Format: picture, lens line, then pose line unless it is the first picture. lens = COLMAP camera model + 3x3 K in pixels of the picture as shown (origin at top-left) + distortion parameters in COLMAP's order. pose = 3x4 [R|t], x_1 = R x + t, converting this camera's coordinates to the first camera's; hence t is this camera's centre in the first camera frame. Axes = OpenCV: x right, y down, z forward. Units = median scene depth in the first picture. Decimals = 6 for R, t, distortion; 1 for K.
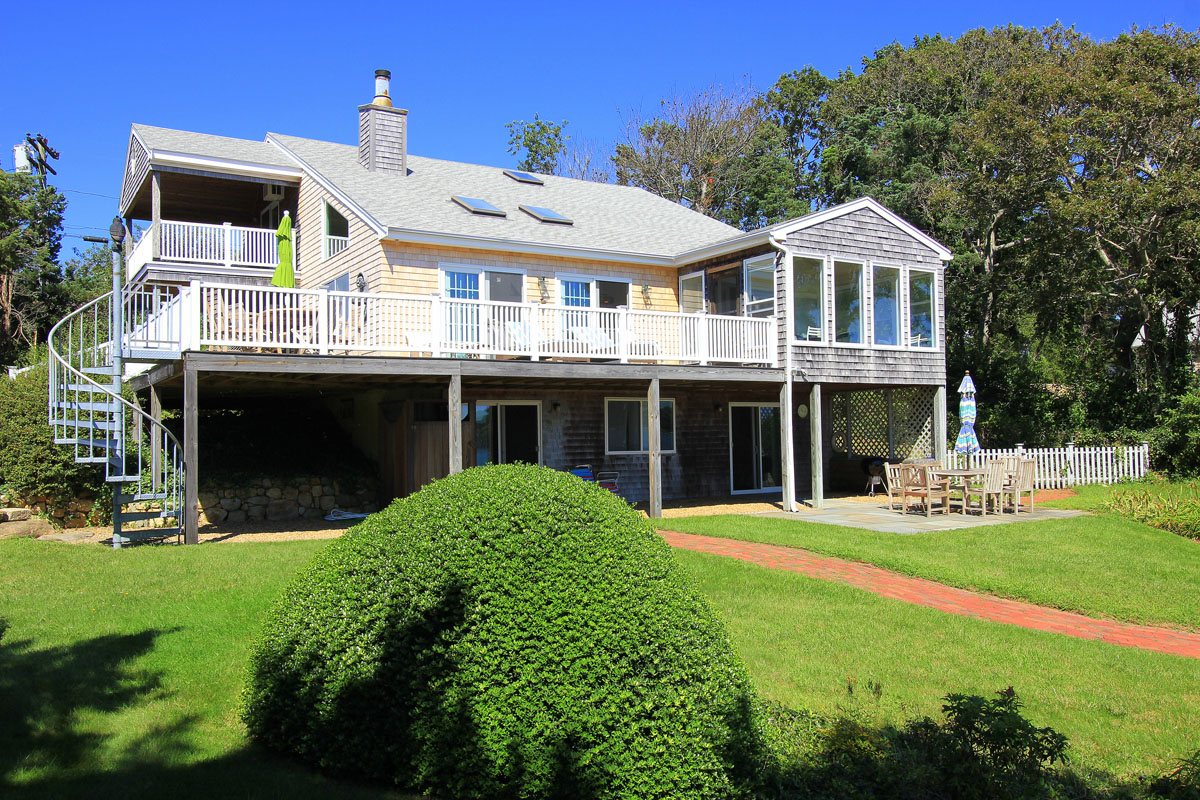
lens RADIAL K [[951.7, 0, 600.0], [0, 951.7, 400.0], [0, 0, 1]] dist [0.002197, 0.007848]
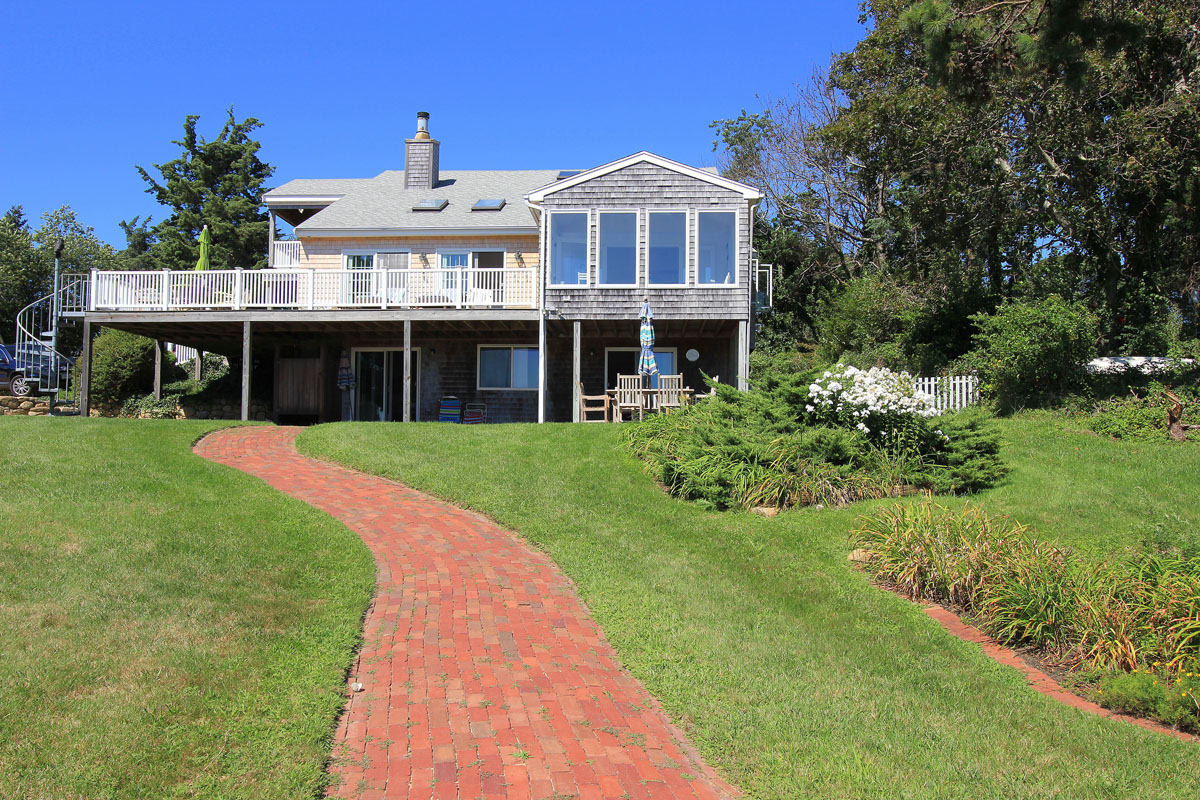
lens RADIAL K [[951.7, 0, 600.0], [0, 951.7, 400.0], [0, 0, 1]] dist [0.002197, 0.007848]
pose [[0.819889, -0.011986, -0.572397, 0.874646], [0.003755, 0.999872, -0.015558, 0.092870], [0.572510, 0.010607, 0.819829, 0.067821]]
